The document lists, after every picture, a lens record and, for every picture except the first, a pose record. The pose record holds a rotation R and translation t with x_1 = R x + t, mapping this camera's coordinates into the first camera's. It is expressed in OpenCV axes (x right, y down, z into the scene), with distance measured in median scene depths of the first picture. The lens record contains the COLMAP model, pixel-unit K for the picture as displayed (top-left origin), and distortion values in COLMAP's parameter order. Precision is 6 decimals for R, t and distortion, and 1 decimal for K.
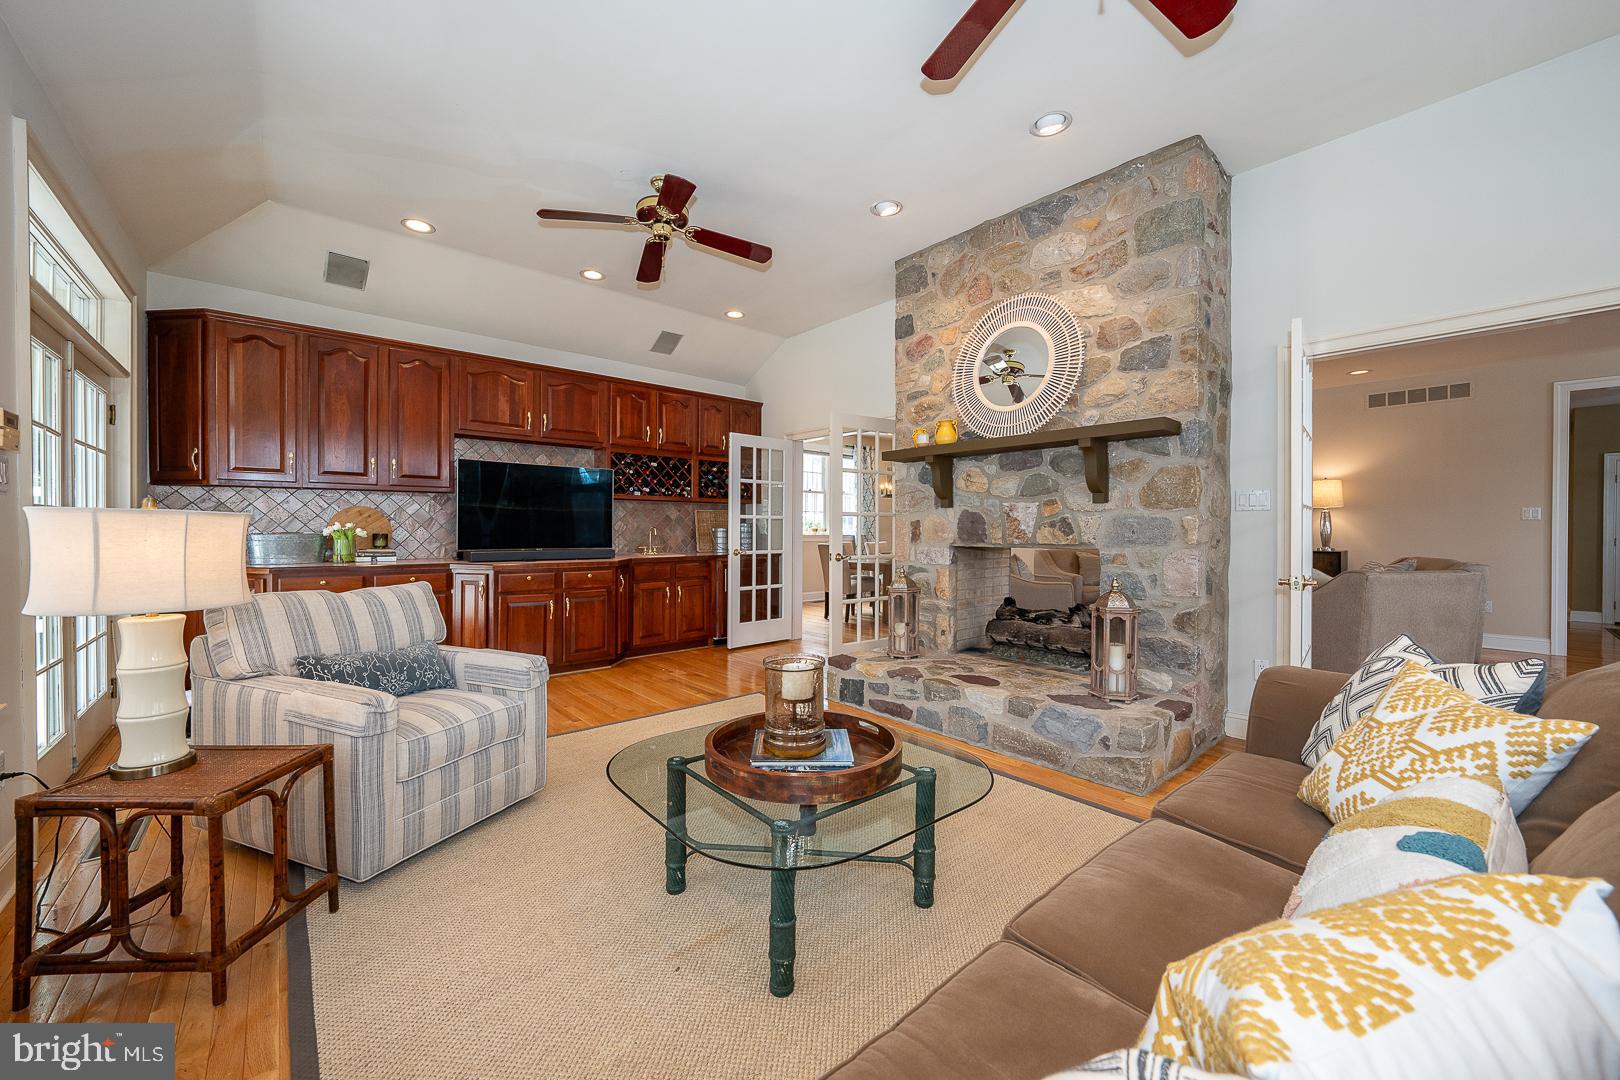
lens RADIAL K [[609.2, 0, 811.0], [0, 609.2, 533.6], [0, 0, 1]] dist [-0.018212, 0.004287]
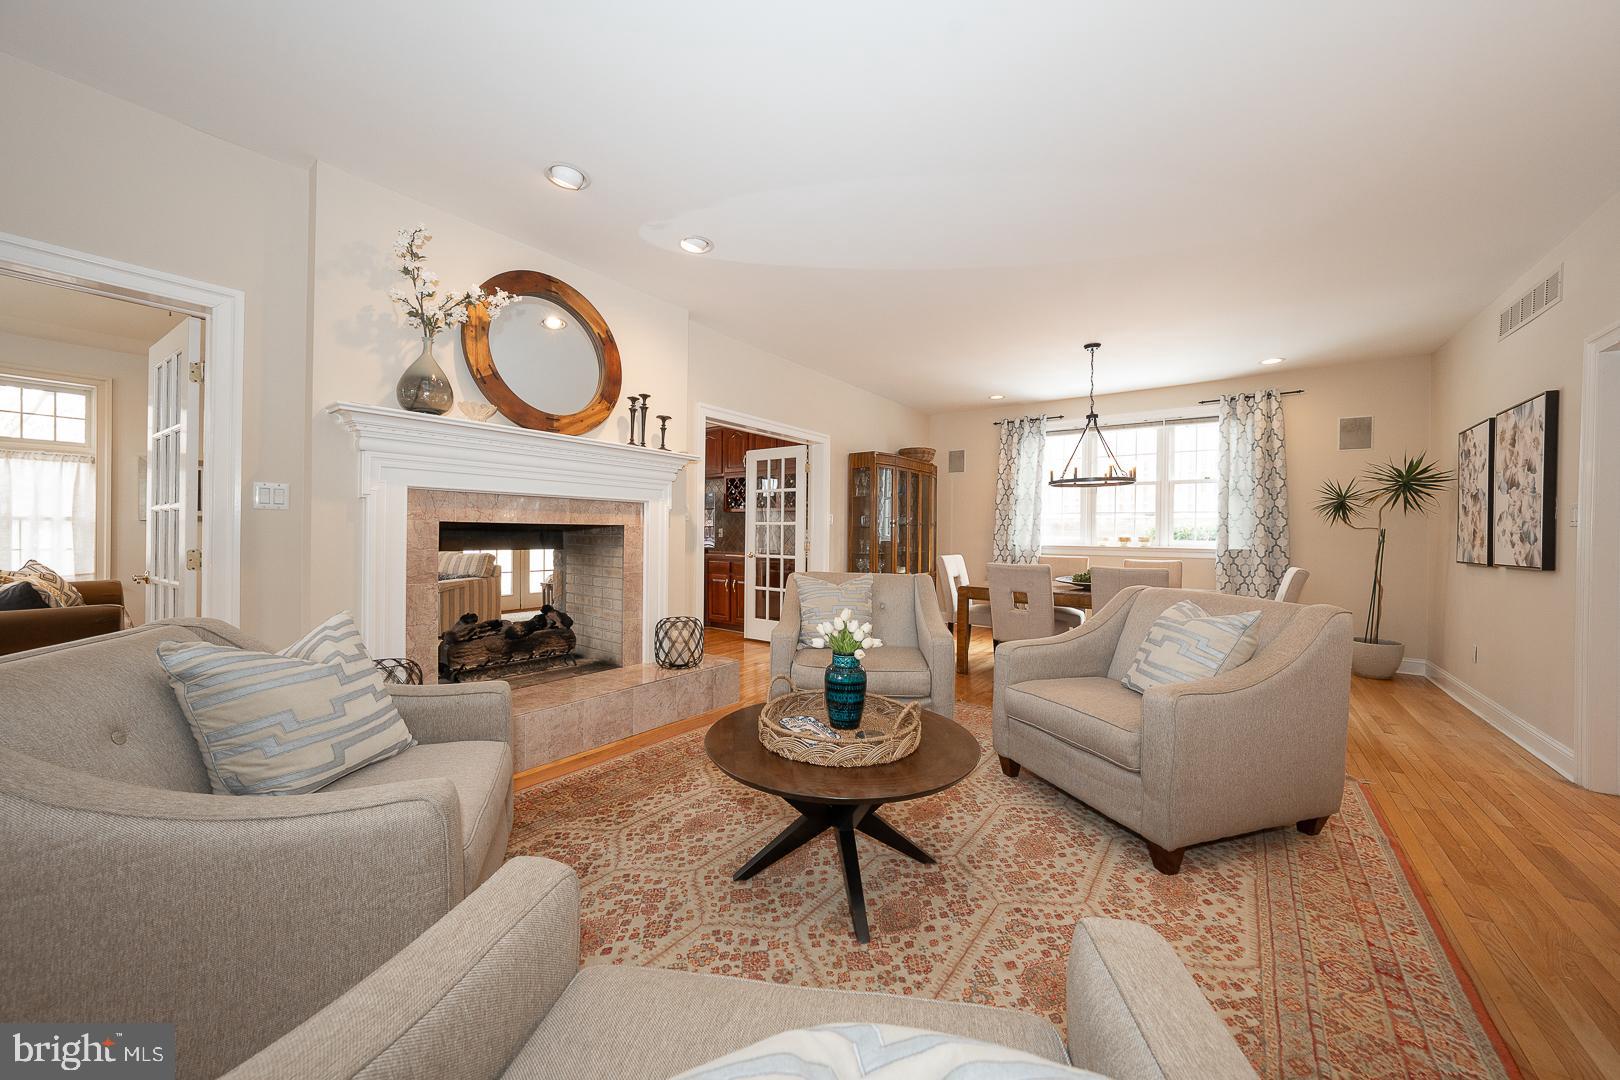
lens RADIAL K [[557.9, 0, 811.7], [0, 557.9, 540.6], [0, 0, 1]] dist [-0.020505, 0.001730]
pose [[0.201187, 0.010523, -0.979496, 1.254875], [-0.013169, 0.999881, 0.008037, -0.008771], [0.979464, 0.011282, 0.201302, 1.220423]]
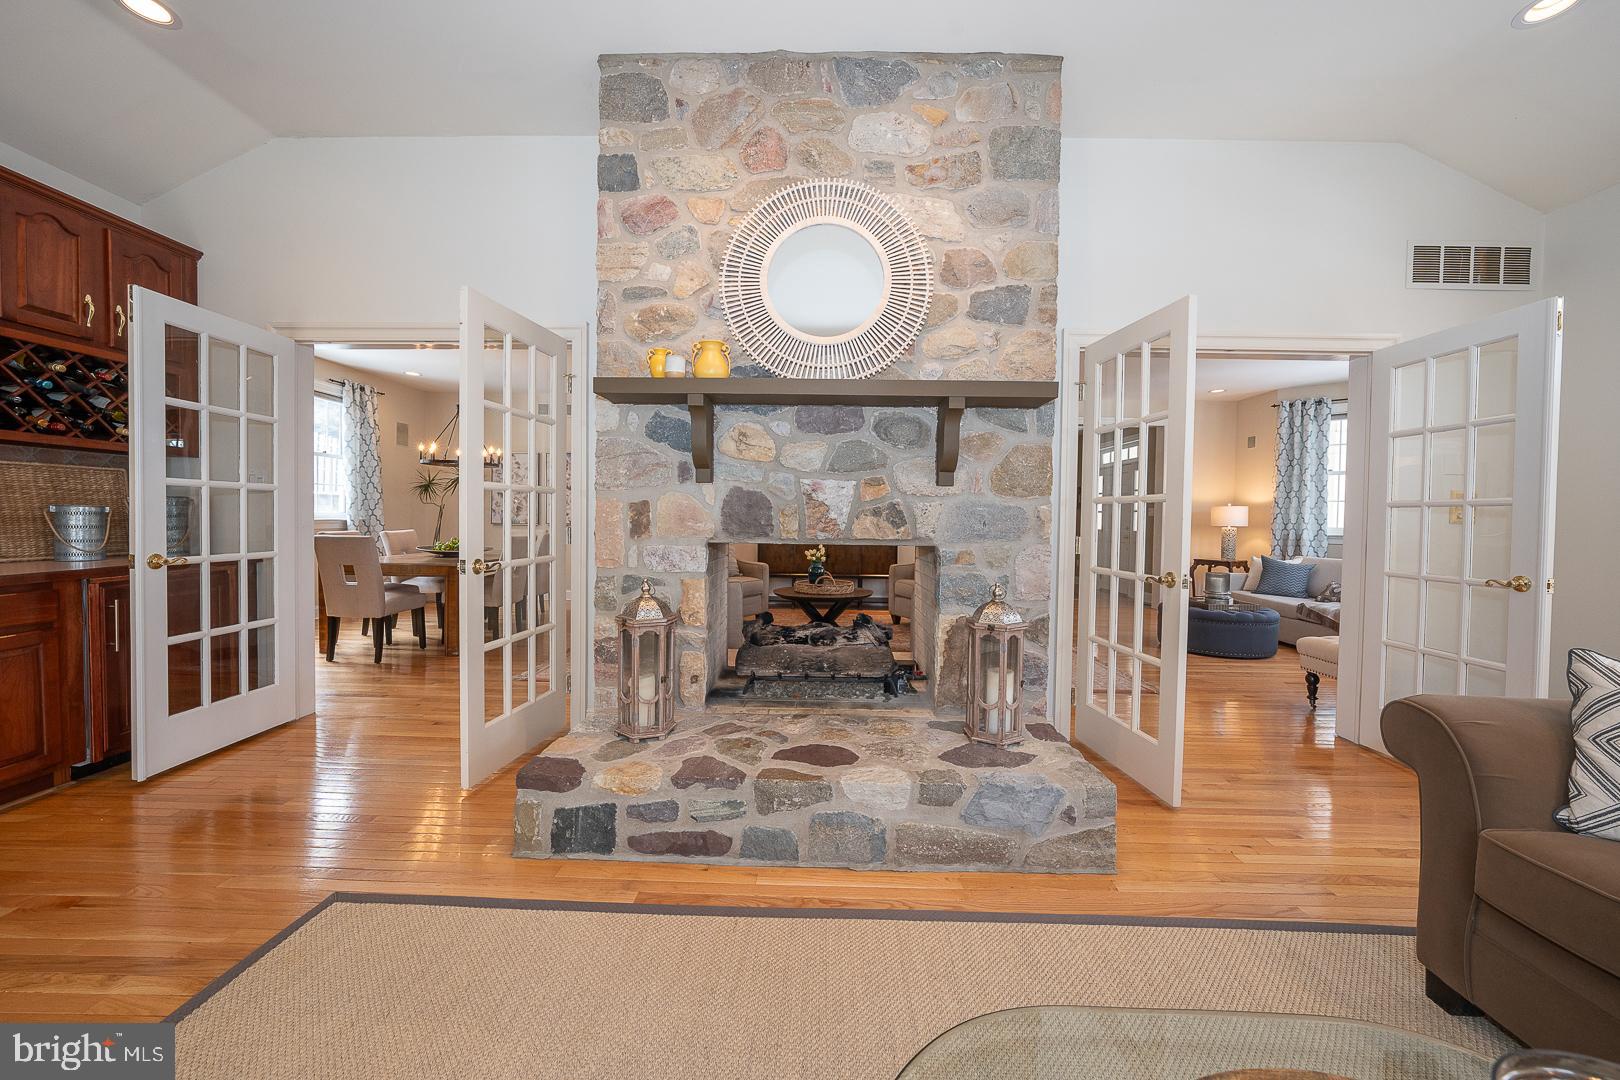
lens RADIAL K [[609.2, 0, 811.8], [0, 609.2, 533.2], [0, 0, 1]] dist [-0.018212, 0.004287]
pose [[0.676223, -0.012311, 0.736594, -0.164144], [-0.008239, 0.999671, 0.024271, -0.005823], [-0.736651, -0.022482, 0.675900, 0.477425]]
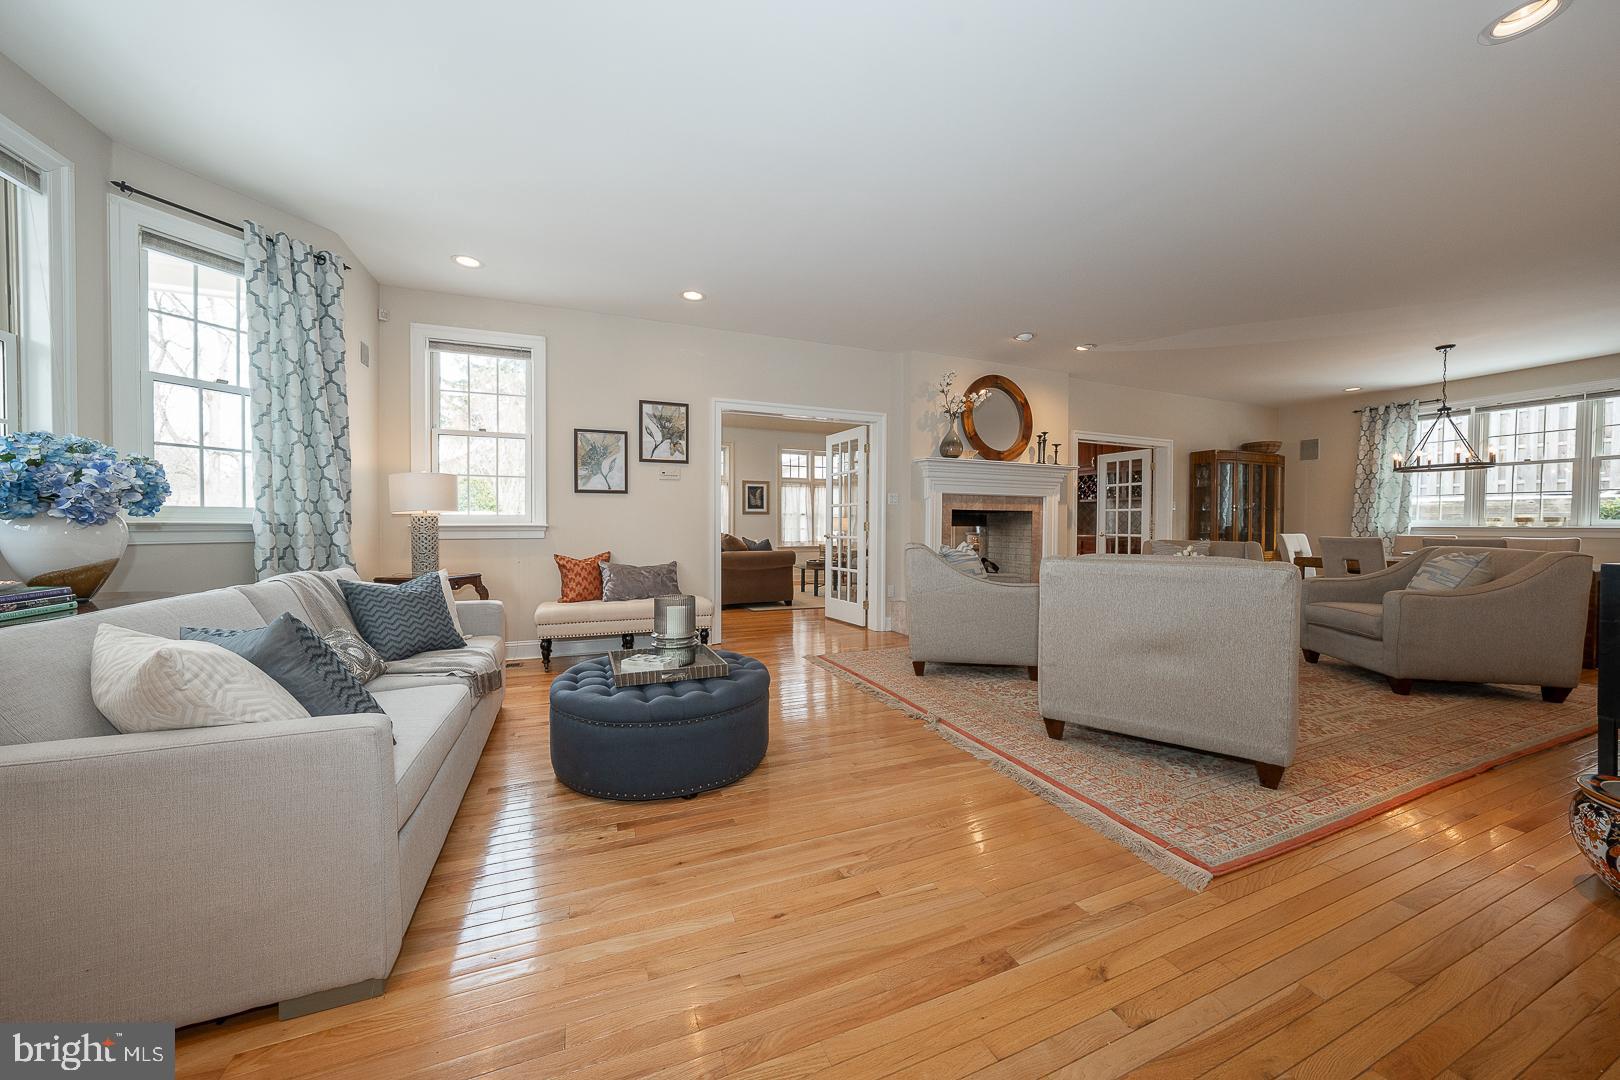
lens RADIAL K [[557.9, 0, 809.3], [0, 557.9, 535.6], [0, 0, 1]] dist [-0.020505, 0.001730]
pose [[-0.326200, 0.013600, -0.945203, 1.903752], [-0.009536, 0.999798, 0.017676, 0.021832], [0.945253, 0.014780, -0.326004, 1.037636]]
